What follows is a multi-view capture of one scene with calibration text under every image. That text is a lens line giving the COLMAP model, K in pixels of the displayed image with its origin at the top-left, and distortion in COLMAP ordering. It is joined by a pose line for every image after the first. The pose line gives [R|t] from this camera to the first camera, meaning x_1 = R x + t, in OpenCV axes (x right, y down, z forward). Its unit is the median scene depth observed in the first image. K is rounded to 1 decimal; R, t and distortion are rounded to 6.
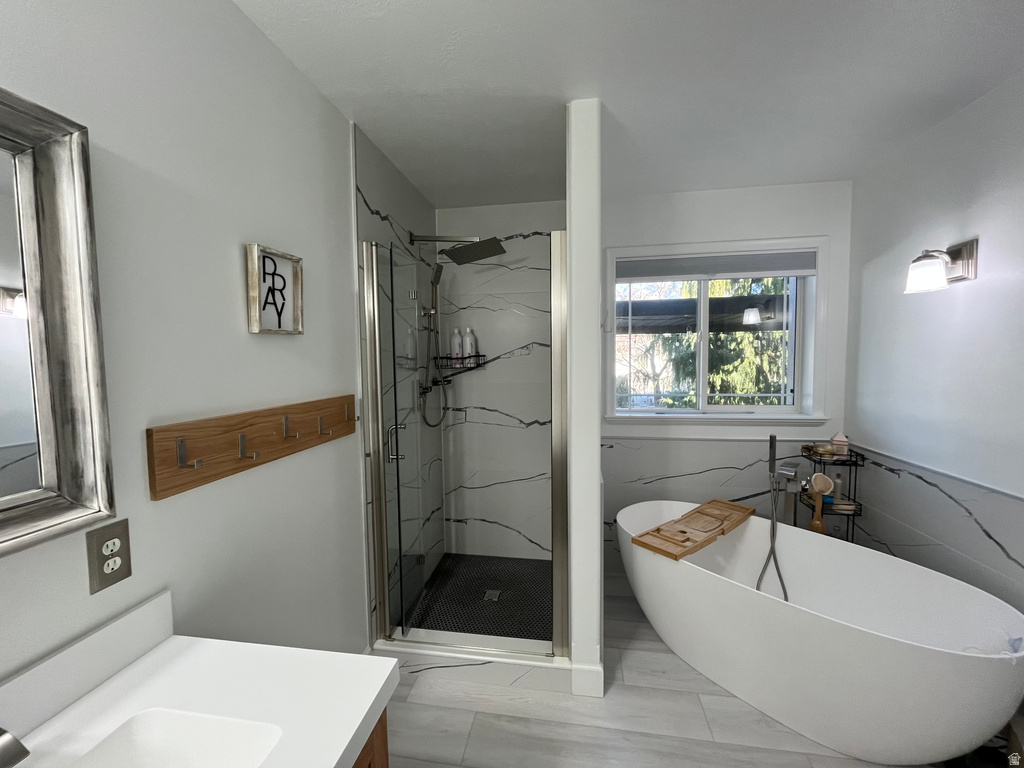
lens RADIAL K [[410.8, 0, 512.0], [0, 410.8, 379.7], [0, 0, 1]] dist [-0.006735, 0.000191]
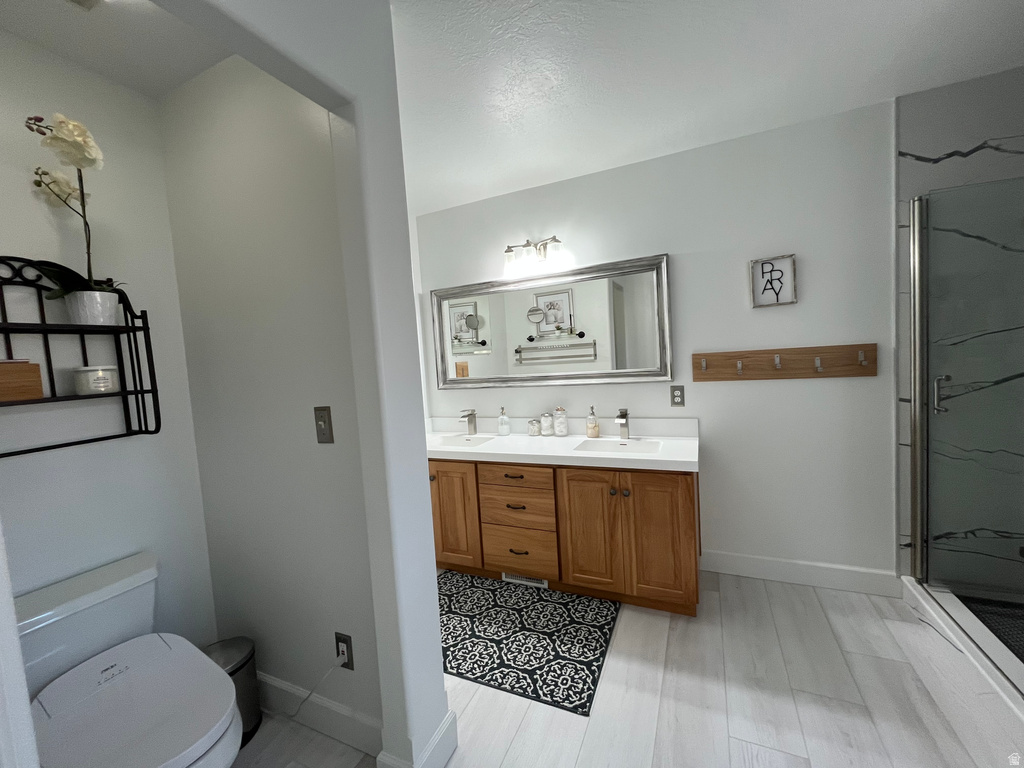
lens RADIAL K [[410.8, 0, 512.2], [0, 410.8, 380.0], [0, 0, 1]] dist [-0.006735, 0.000191]
pose [[-0.264614, 0.097555, -0.959407, 1.397665], [0.017737, 0.995194, 0.096302, 0.009844], [0.964191, 0.008466, -0.265073, 0.422032]]
